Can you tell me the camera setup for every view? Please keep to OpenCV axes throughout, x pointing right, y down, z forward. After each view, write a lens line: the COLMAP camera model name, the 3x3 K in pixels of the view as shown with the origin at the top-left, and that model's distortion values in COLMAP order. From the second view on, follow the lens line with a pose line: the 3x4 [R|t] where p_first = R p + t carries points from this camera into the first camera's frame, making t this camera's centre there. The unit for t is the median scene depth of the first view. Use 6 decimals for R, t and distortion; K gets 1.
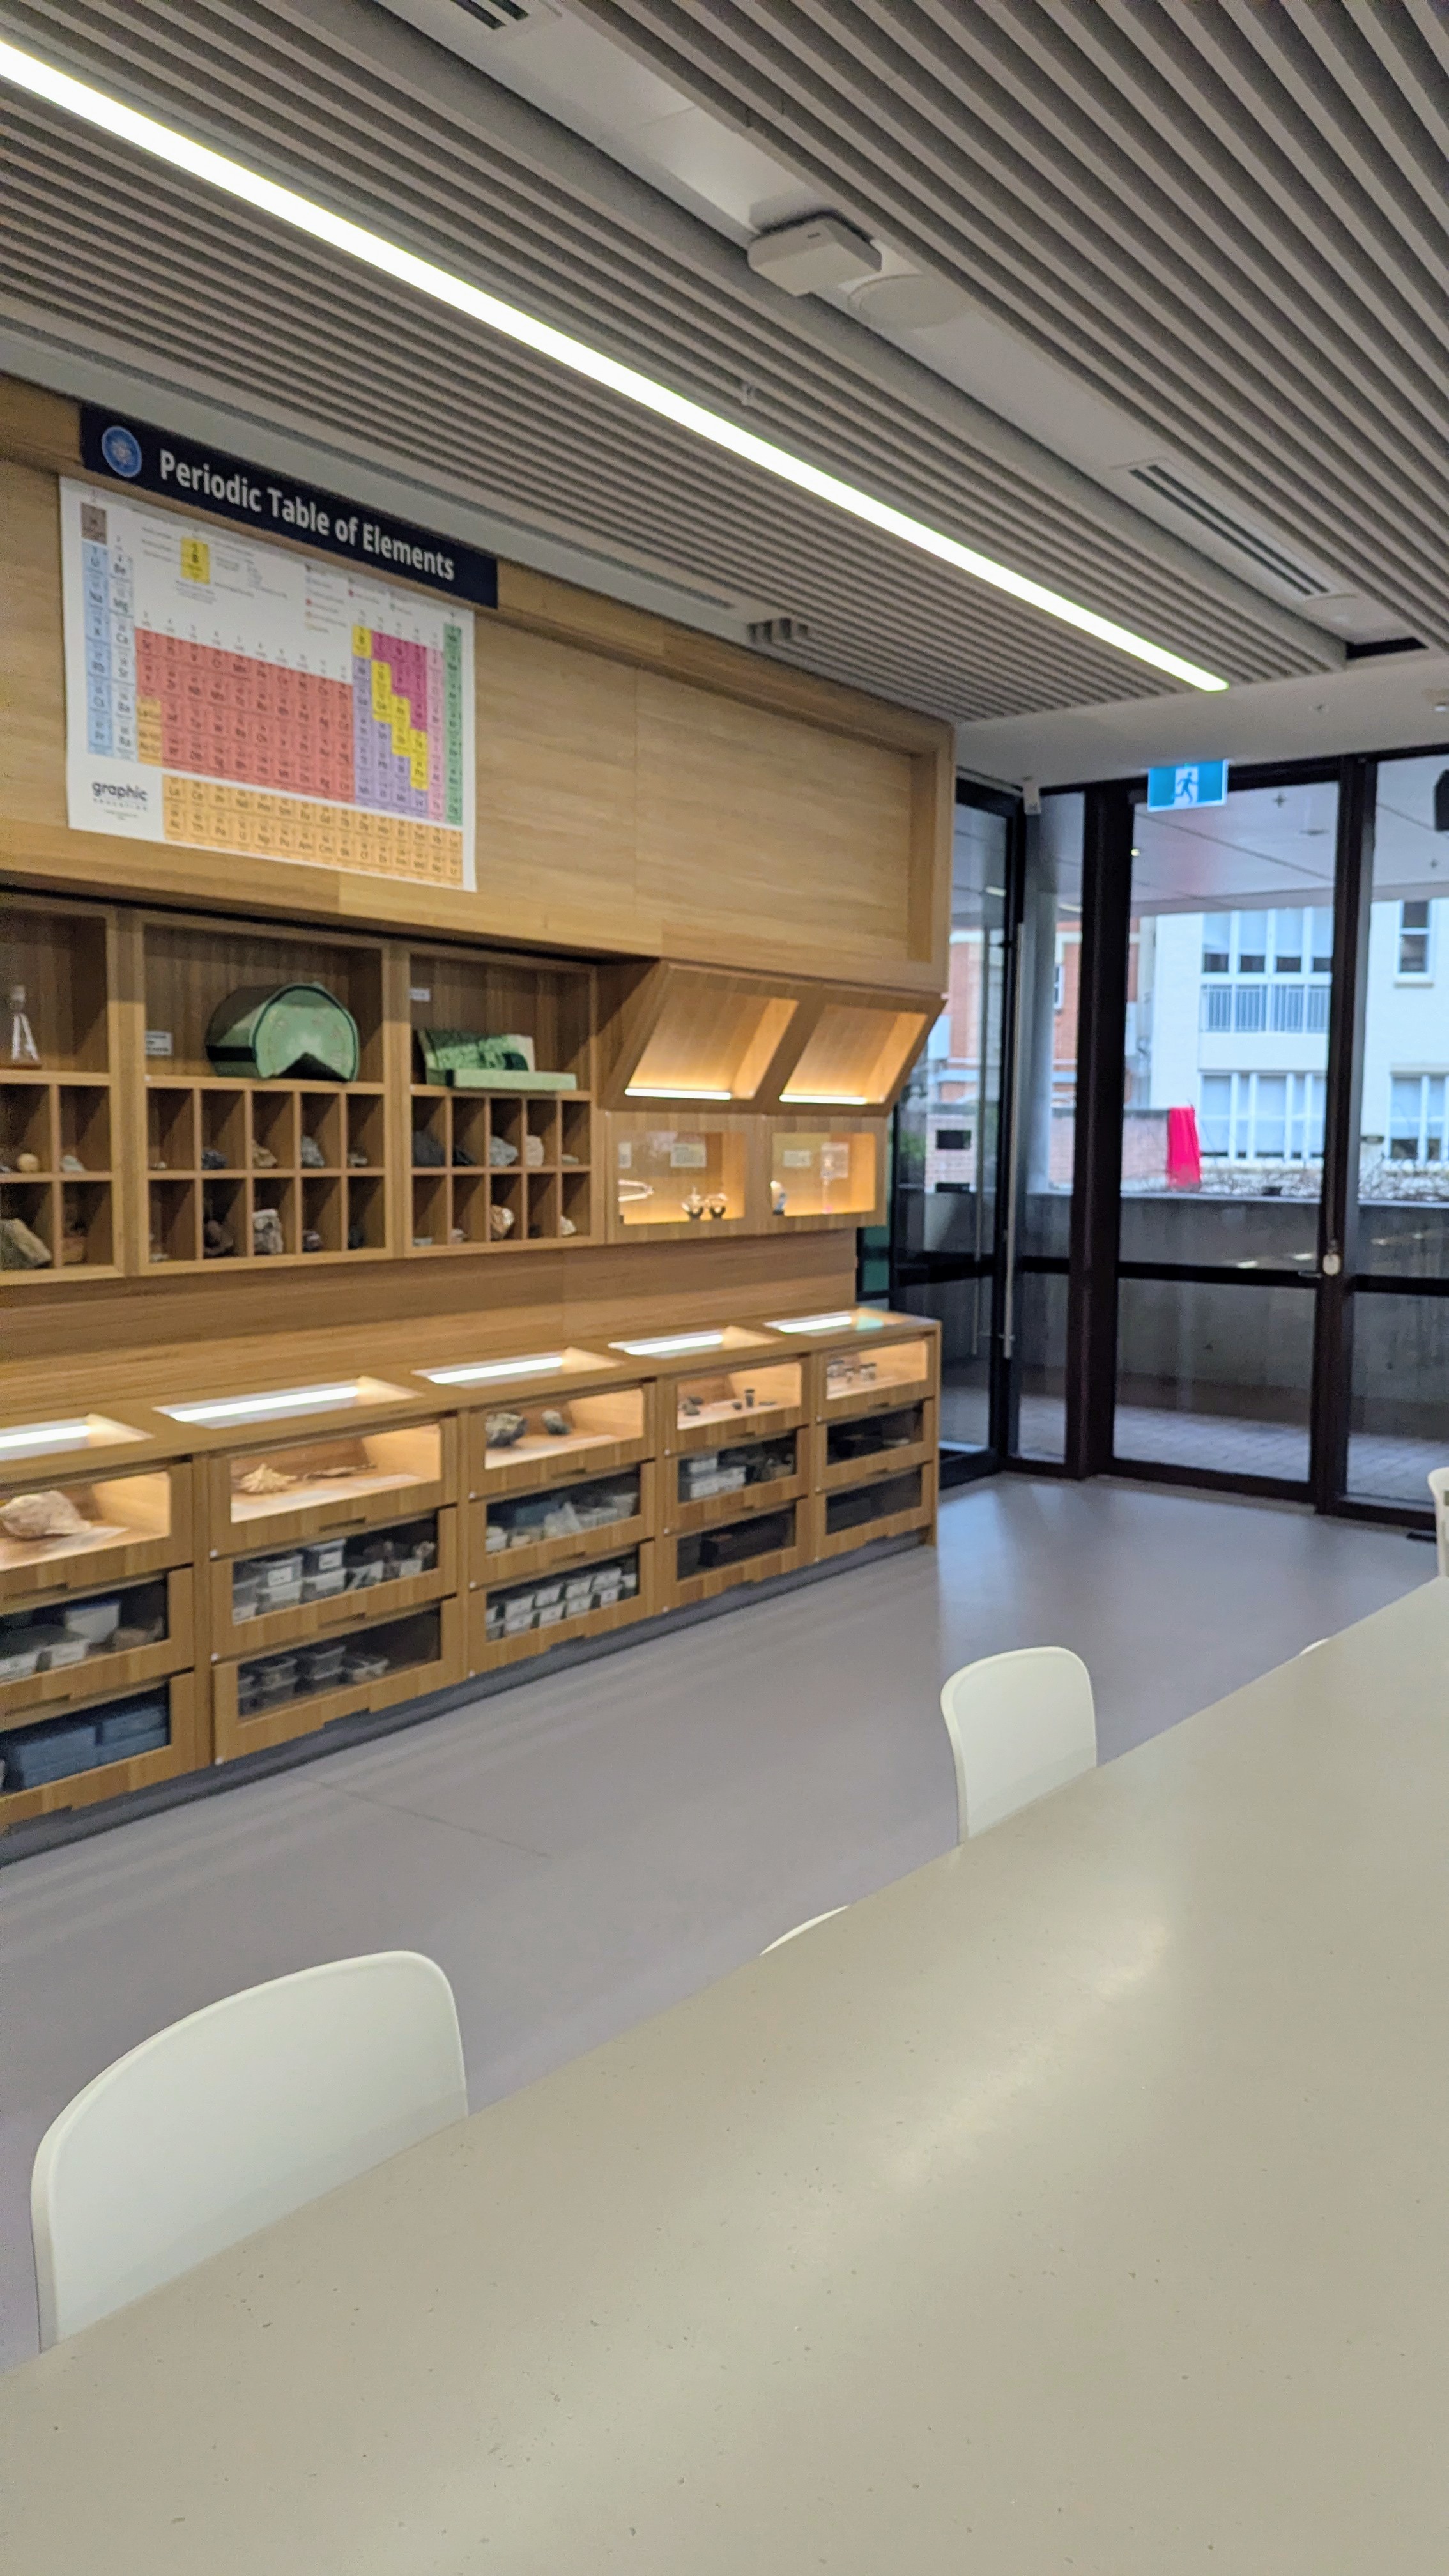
lens RADIAL K [[1862.0, 0, 725.8], [0, 1862.0, 1285.4], [0, 0, 1]] dist [0.047942, -0.017077]
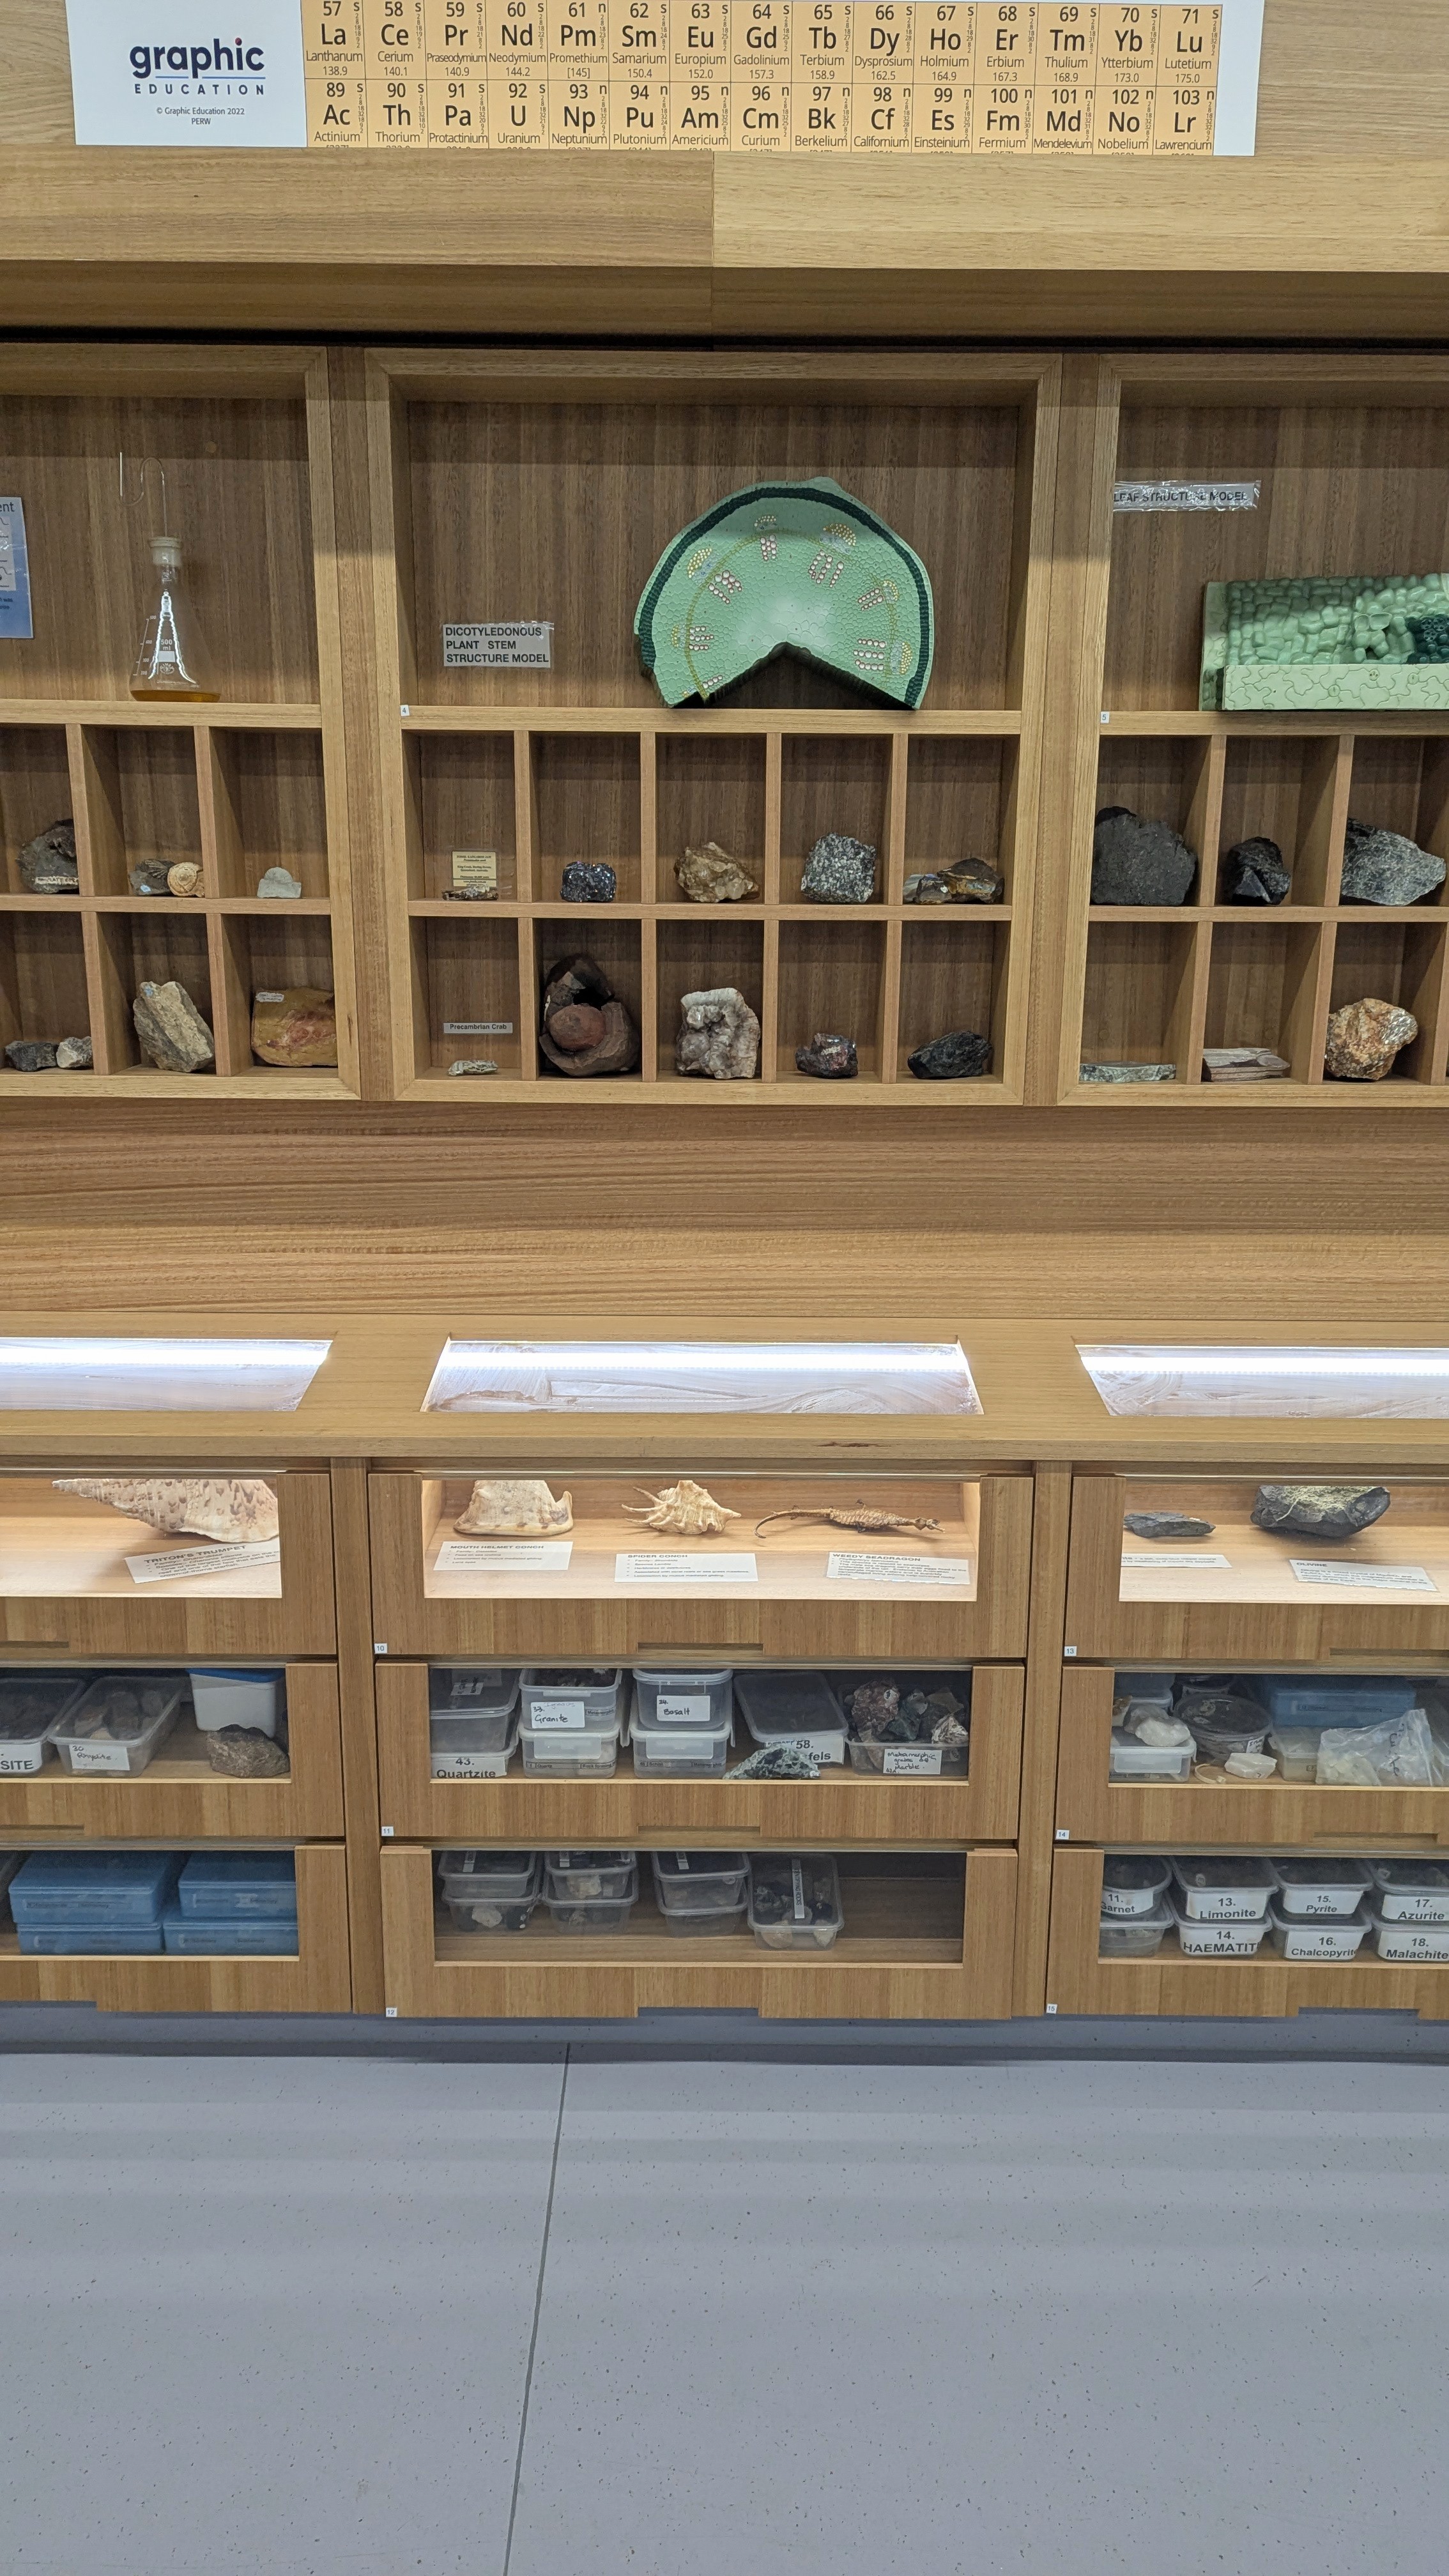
lens RADIAL K [[1862.0, 0, 726.6], [0, 1862.0, 1311.4], [0, 0, 1]] dist [0.047942, -0.017077]
pose [[0.596403, 0.188675, -0.780196, 0.158648], [-0.070192, 0.980518, 0.183462, -0.046792], [0.799610, -0.054654, 0.598027, 0.702691]]
